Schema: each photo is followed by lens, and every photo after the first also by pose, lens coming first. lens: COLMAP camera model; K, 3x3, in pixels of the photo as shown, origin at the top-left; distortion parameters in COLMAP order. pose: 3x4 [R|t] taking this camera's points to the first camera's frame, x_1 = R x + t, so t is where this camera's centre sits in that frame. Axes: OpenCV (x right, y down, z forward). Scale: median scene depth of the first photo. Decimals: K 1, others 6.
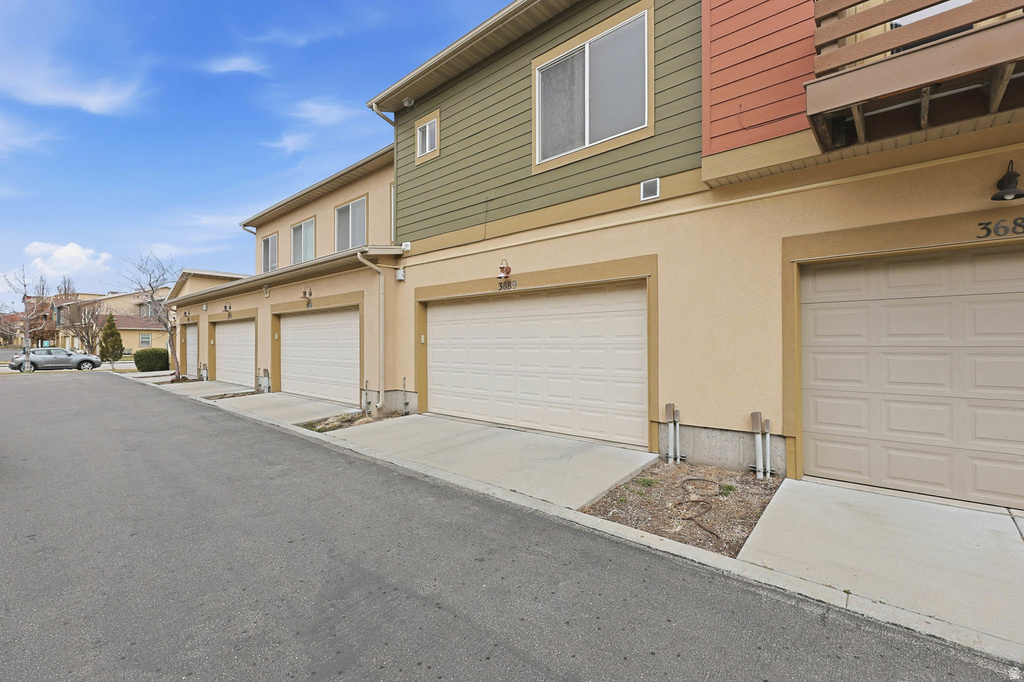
lens RADIAL K [[433.3, 0, 512.2], [0, 433.3, 329.9], [0, 0, 1]] dist [-0.002886, -0.000524]
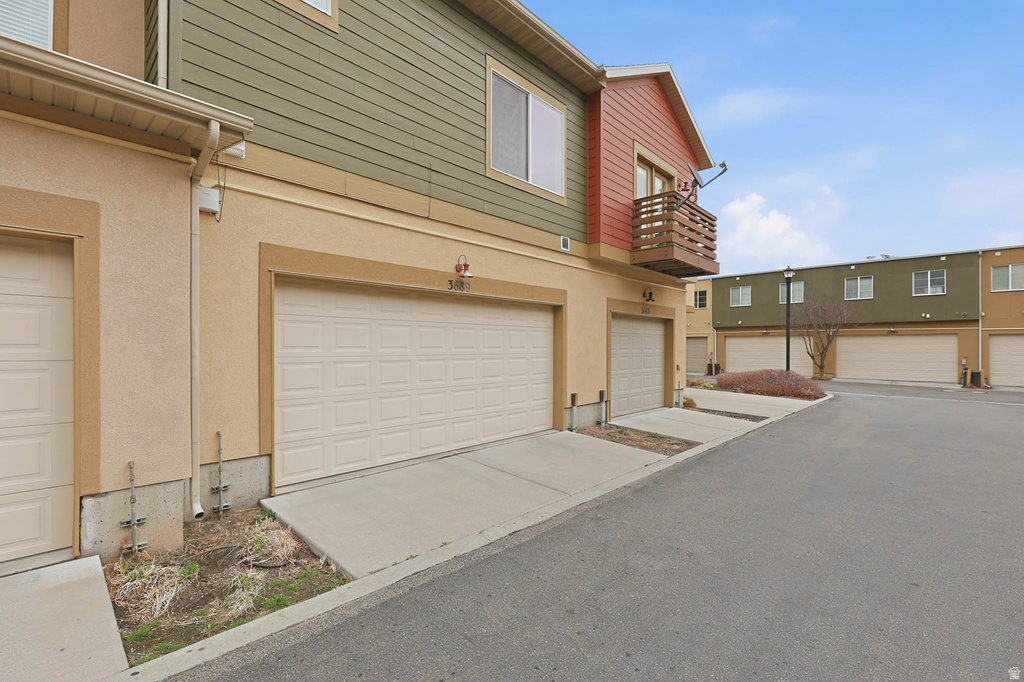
lens RADIAL K [[449.1, 0, 502.6], [0, 449.1, 334.3], [0, 0, 1]] dist [0.000241, -0.000052]
pose [[0.055341, 0.030513, 0.998001, -0.920935], [-0.033574, 0.999025, -0.028682, 0.015282], [-0.997903, -0.031920, 0.056311, 0.898777]]
